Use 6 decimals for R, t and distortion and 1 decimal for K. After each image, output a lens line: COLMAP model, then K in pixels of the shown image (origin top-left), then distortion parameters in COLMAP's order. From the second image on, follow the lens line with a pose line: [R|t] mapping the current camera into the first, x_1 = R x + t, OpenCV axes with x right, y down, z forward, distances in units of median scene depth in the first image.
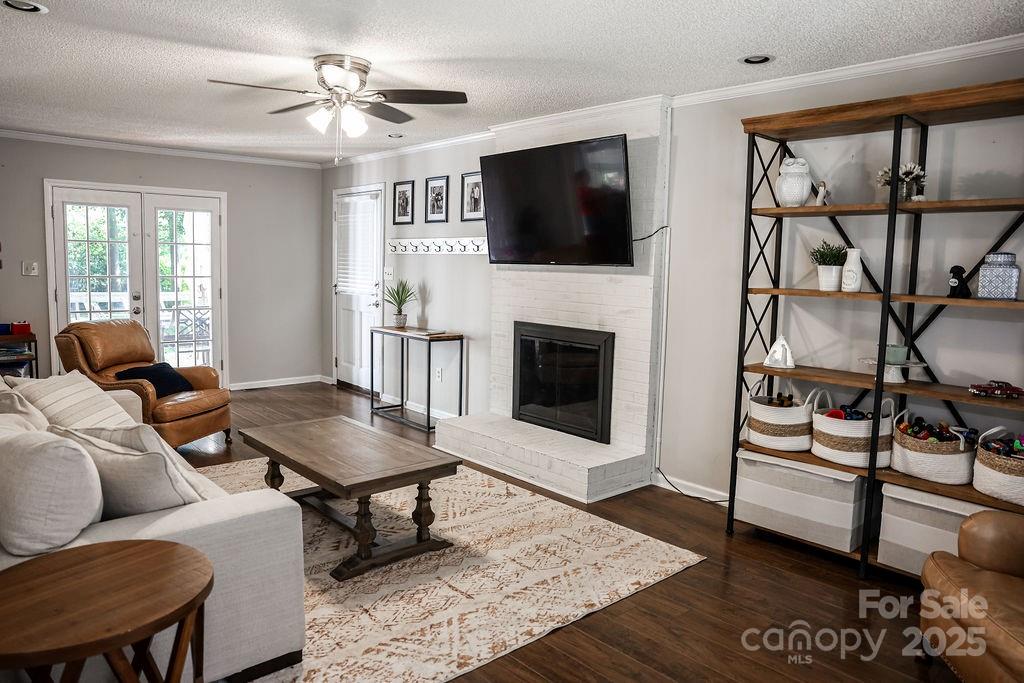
lens RADIAL K [[717.5, 0, 506.2], [0, 717.5, 320.9], [0, 0, 1]] dist [0.002100, 0.000623]
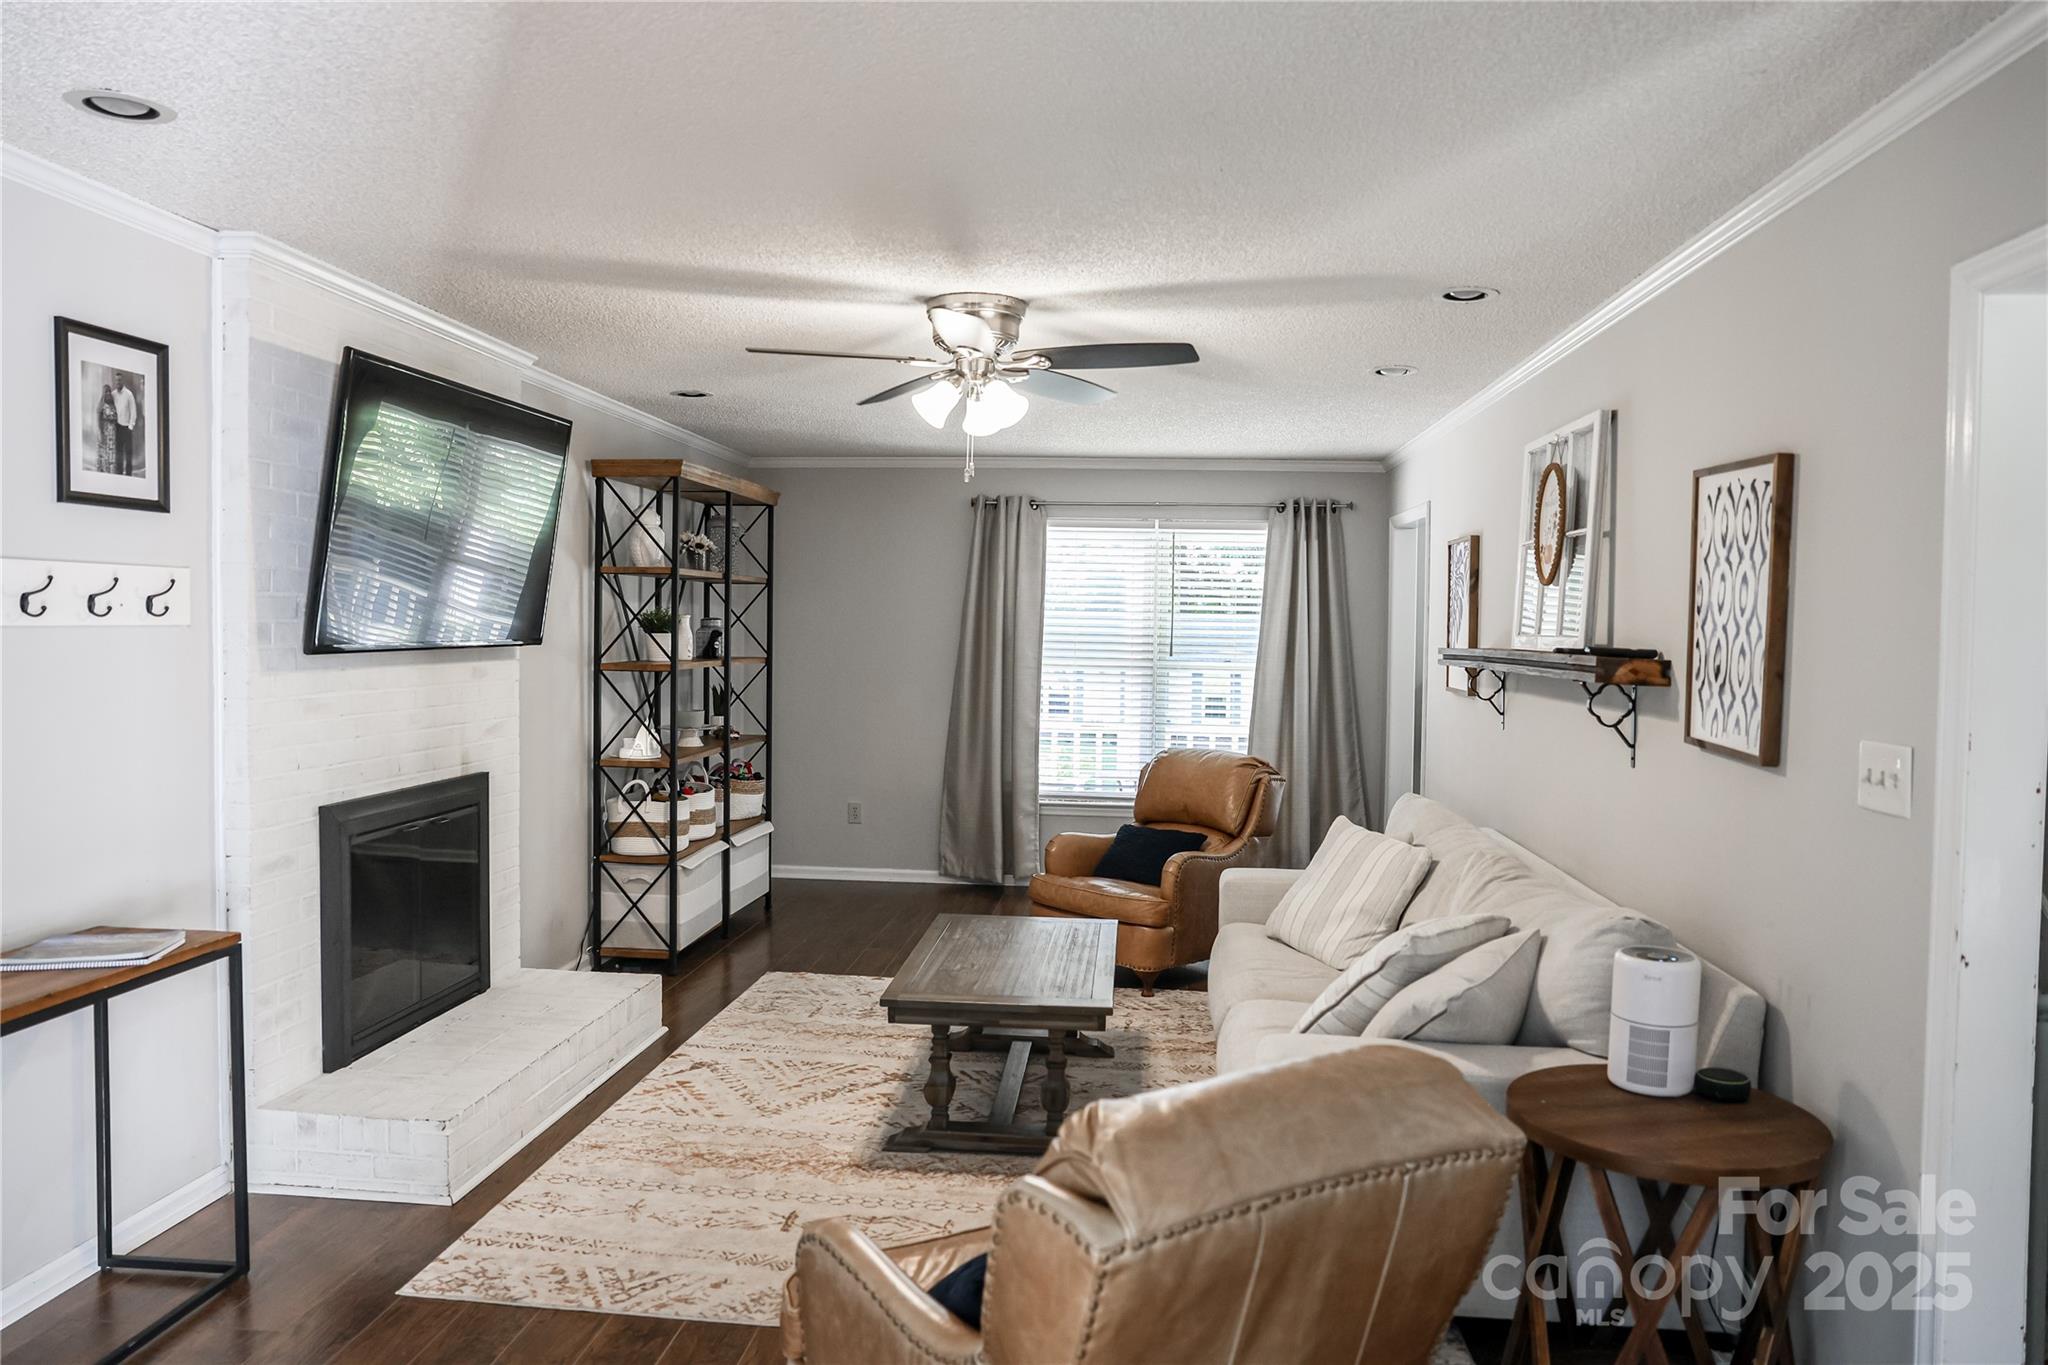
lens RADIAL K [[1434.9, 0, 1012.4], [0, 1434.9, 641.4], [0, 0, 1]] dist [0.002100, 0.000623]
pose [[-0.683237, -0.050899, 0.728421, -0.922539], [0.019983, 0.995891, 0.088332, -0.172868], [-0.729923, 0.074907, -0.679412, 1.507056]]
